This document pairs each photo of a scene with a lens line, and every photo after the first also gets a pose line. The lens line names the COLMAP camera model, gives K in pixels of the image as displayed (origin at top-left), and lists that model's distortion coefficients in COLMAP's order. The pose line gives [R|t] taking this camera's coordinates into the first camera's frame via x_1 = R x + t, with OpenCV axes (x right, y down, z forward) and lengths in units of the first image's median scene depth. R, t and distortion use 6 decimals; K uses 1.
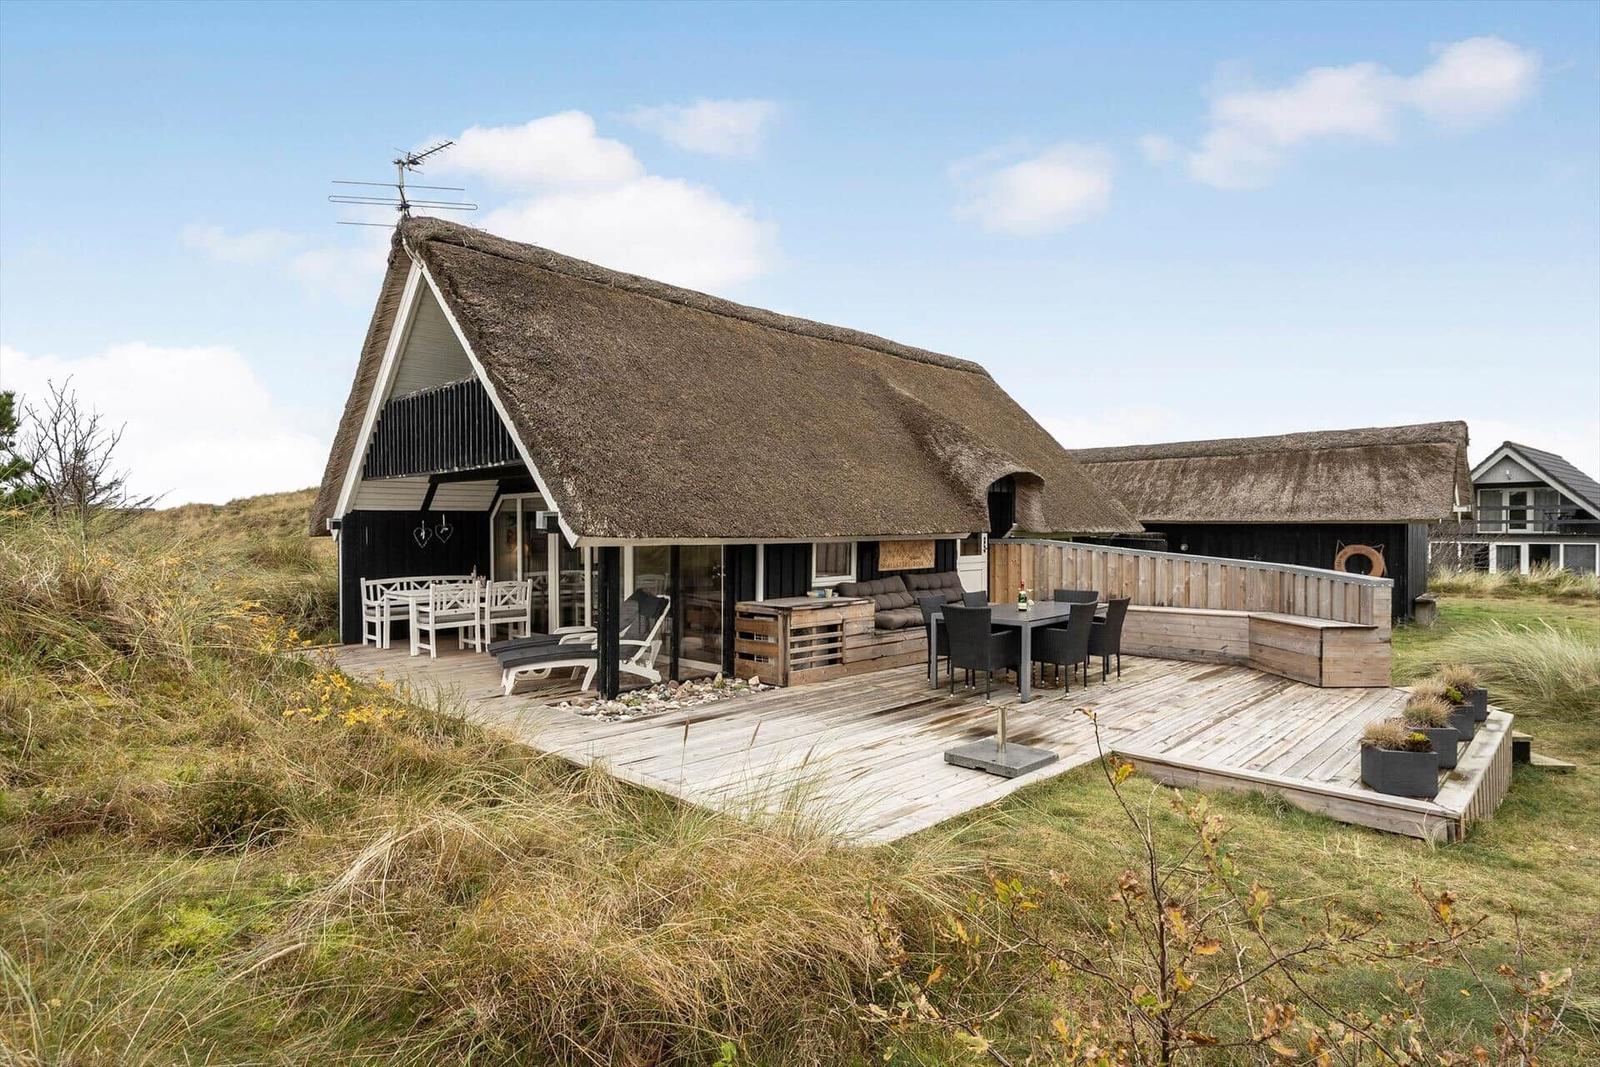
lens RADIAL K [[837.0, 0, 812.8], [0, 837.0, 545.6], [0, 0, 1]] dist [0.023905, 0.000556]
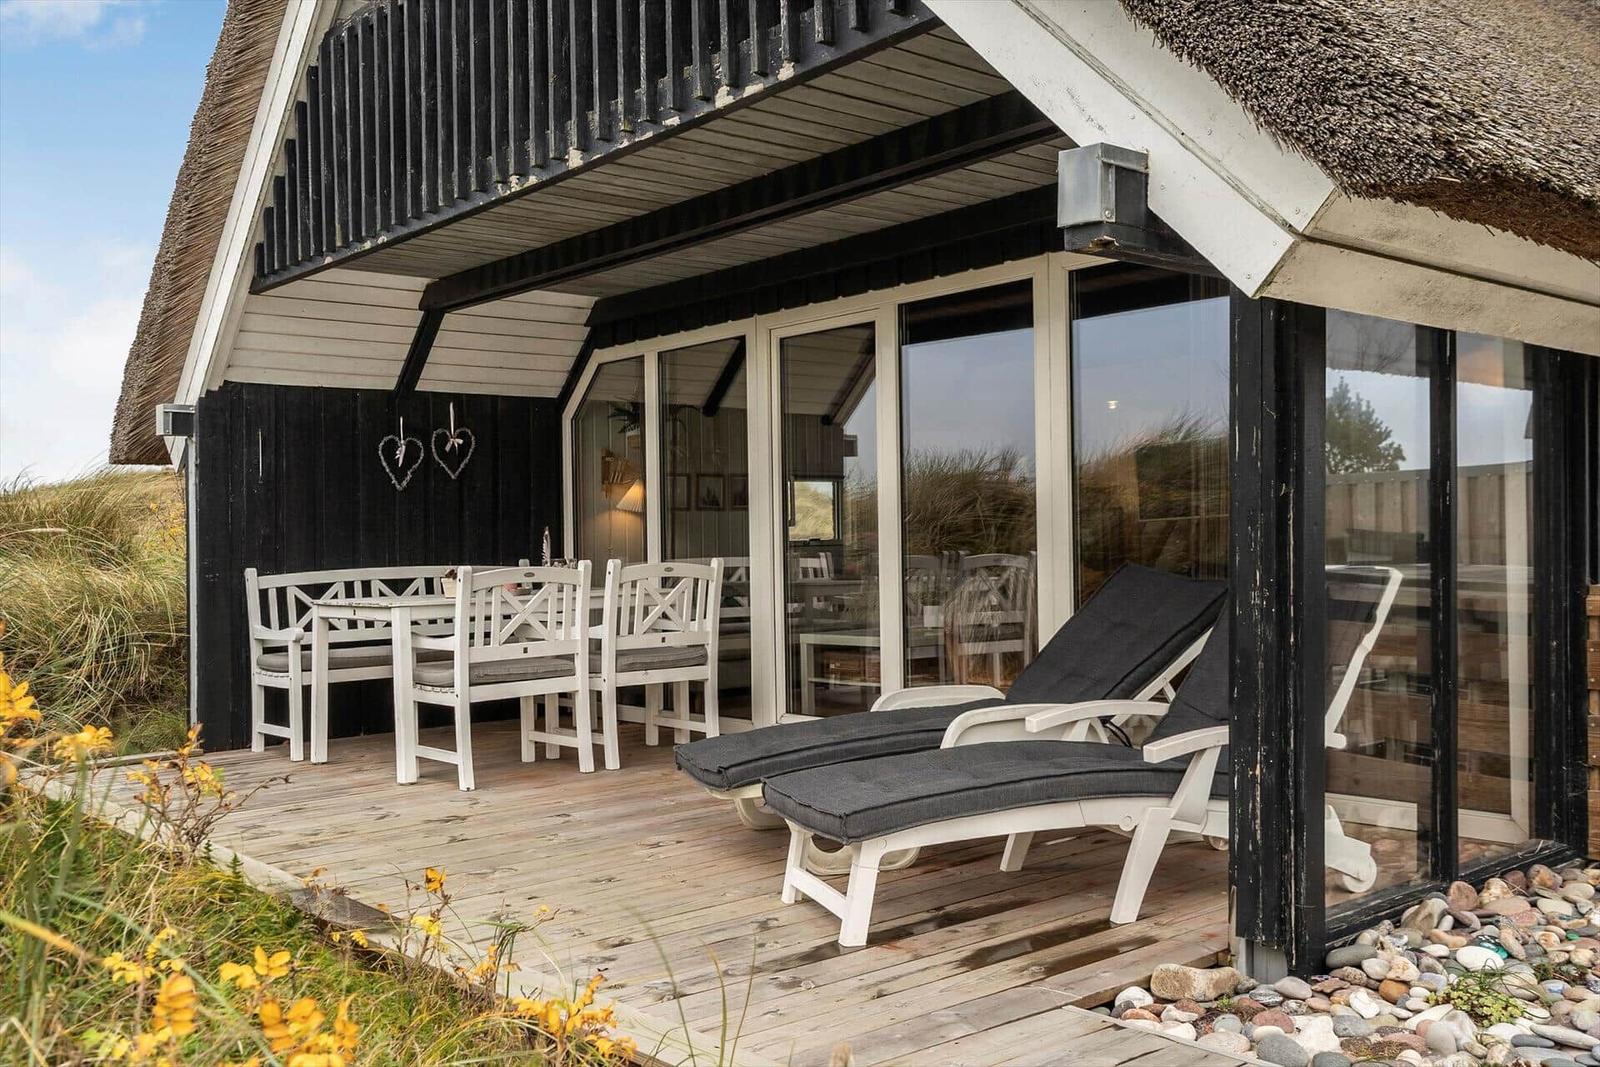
lens RADIAL K [[1429.5, 0, 797.9], [0, 1429.5, 529.4], [0, 0, 1]] dist [0.094365, -0.087214]
pose [[0.995297, -0.019246, -0.094937, -0.246568], [0.015995, 0.999263, -0.034889, 0.049077], [0.095539, 0.033206, 0.994872, 0.412135]]
